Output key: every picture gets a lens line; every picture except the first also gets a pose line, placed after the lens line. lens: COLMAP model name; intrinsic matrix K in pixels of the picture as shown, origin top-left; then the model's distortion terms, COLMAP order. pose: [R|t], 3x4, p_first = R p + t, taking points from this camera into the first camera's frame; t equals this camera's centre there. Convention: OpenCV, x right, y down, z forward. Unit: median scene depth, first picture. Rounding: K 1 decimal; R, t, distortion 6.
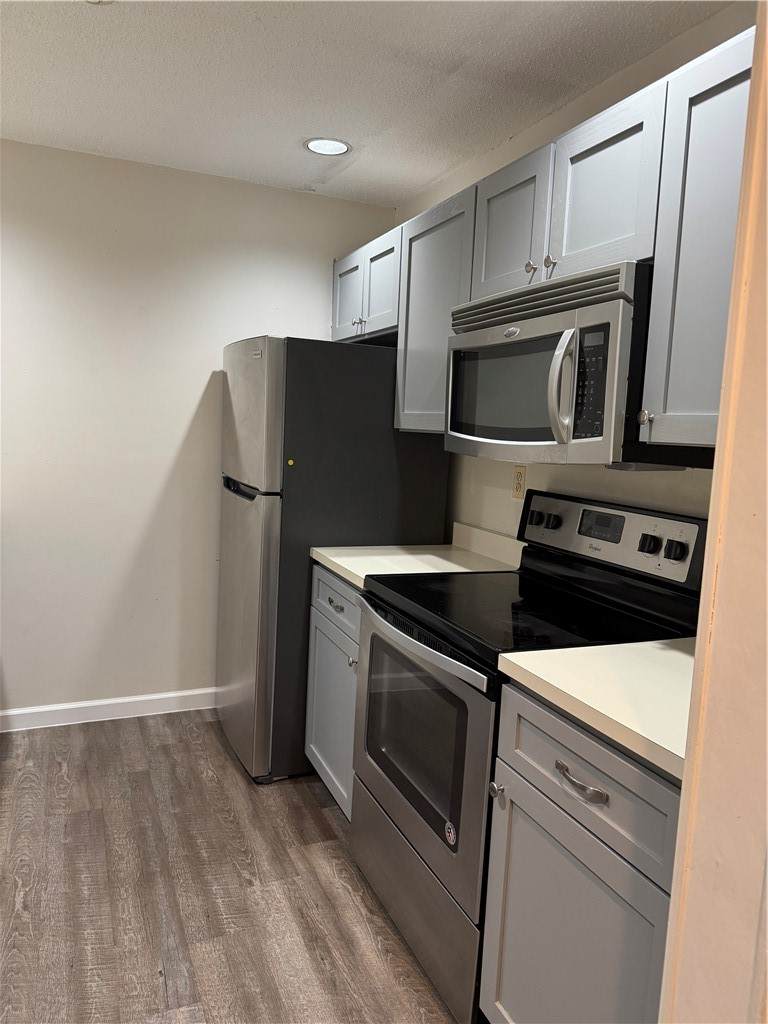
lens RADIAL K [[729.0, 0, 384.5], [0, 729.0, 515.8], [0, 0, 1]] dist [0.008068, -0.007878]
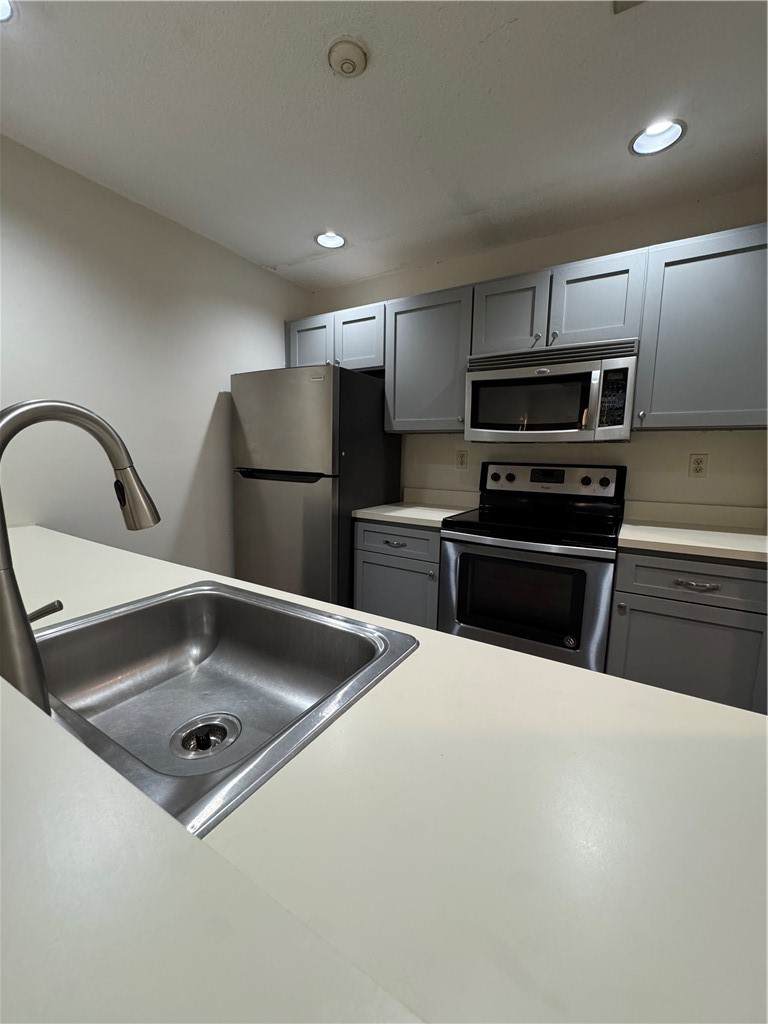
lens RADIAL K [[409.2, 0, 388.2], [0, 409.2, 507.6], [0, 0, 1]] dist [-0.001402, 0.000181]
pose [[0.808471, -0.111694, 0.577840, -0.701975], [0.094535, 0.993723, 0.059817, -0.007890], [-0.580894, 0.006266, 0.813955, 0.352869]]
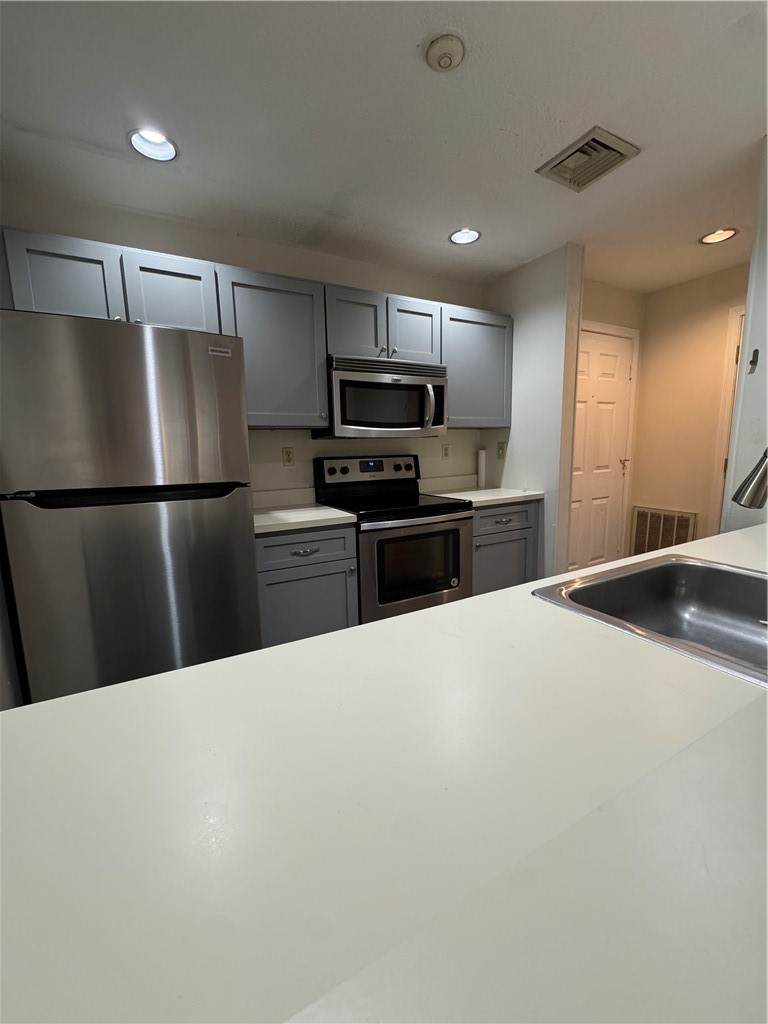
lens RADIAL K [[409.2, 0, 380.7], [0, 409.2, 507.1], [0, 0, 1]] dist [-0.001402, 0.000181]
pose [[-0.101967, -0.185926, 0.977258, -1.019331], [0.142929, 0.969448, 0.199354, -0.117345], [-0.984466, 0.160006, -0.072278, 1.091881]]
